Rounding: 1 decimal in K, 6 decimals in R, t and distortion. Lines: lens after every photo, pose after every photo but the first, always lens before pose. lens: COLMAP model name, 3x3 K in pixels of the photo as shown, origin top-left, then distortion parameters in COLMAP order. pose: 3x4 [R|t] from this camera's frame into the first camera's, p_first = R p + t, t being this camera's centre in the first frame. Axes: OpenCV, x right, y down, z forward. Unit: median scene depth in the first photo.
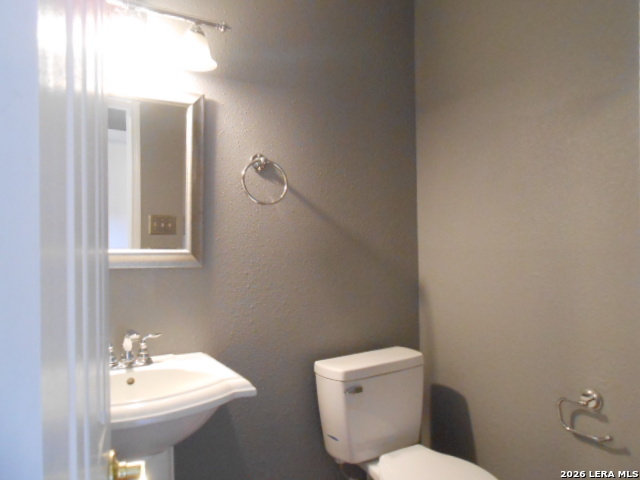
lens RADIAL K [[502.4, 0, 320.5], [0, 502.4, 246.1], [0, 0, 1]] dist [-0.038504, 0.050122]
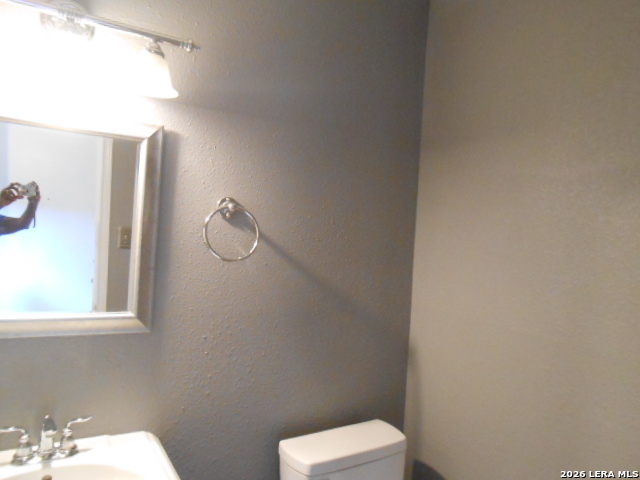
lens RADIAL K [[502.4, 0, 320.5], [0, 502.4, 246.1], [0, 0, 1]] dist [-0.038504, 0.050122]
pose [[0.997688, 0.067869, 0.003527, 0.034662], [-0.067948, 0.997145, 0.032949, -0.145731], [-0.001281, -0.033113, 0.999451, 0.165348]]
